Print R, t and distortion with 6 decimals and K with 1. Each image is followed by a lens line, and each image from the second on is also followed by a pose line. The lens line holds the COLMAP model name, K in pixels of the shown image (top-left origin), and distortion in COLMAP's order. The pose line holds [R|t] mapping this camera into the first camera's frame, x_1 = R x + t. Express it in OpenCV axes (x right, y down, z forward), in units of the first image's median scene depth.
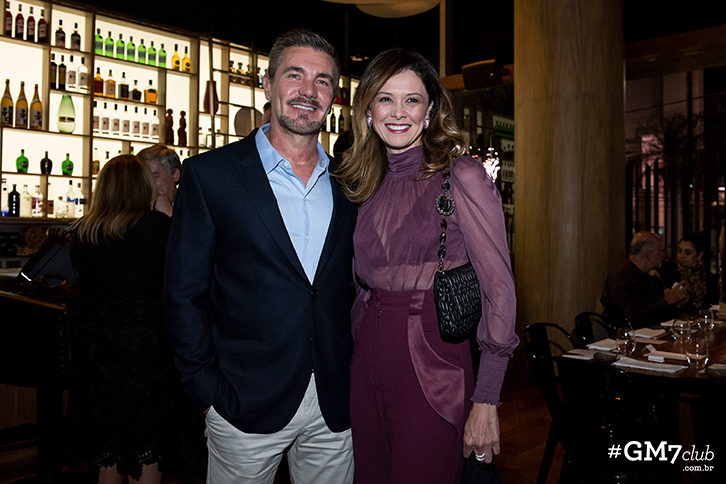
lens RADIAL K [[627.8, 0, 356.6], [0, 627.8, 210.7], [0, 0, 1]] dist [-0.013691, -0.015742]
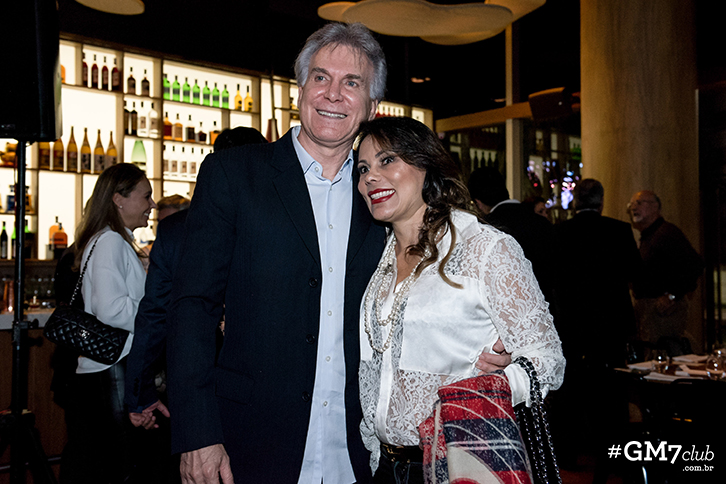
lens RADIAL K [[797.6, 0, 358.9], [0, 797.6, 236.7], [0, 0, 1]] dist [0.098630, 0.000000]
pose [[0.997333, -0.015779, -0.071254, -0.008226], [0.015345, 0.999860, -0.006627, -0.010410], [0.071349, 0.005516, 0.997436, -0.277737]]
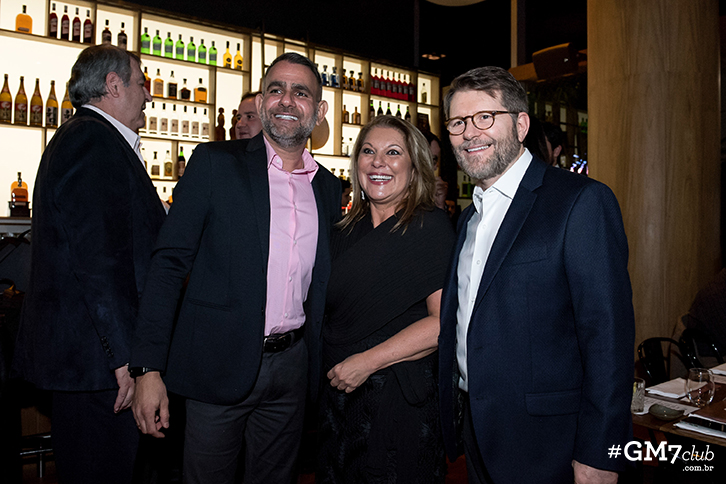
lens RADIAL K [[578.8, 0, 372.5], [0, 578.8, 224.6], [0, 0, 1]] dist [-0.046054, -0.011989]
pose [[0.986569, 0.002643, -0.163324, 0.085746], [-0.000105, 0.999879, 0.015547, 0.006199], [0.163346, -0.015321, 0.986450, 0.156141]]
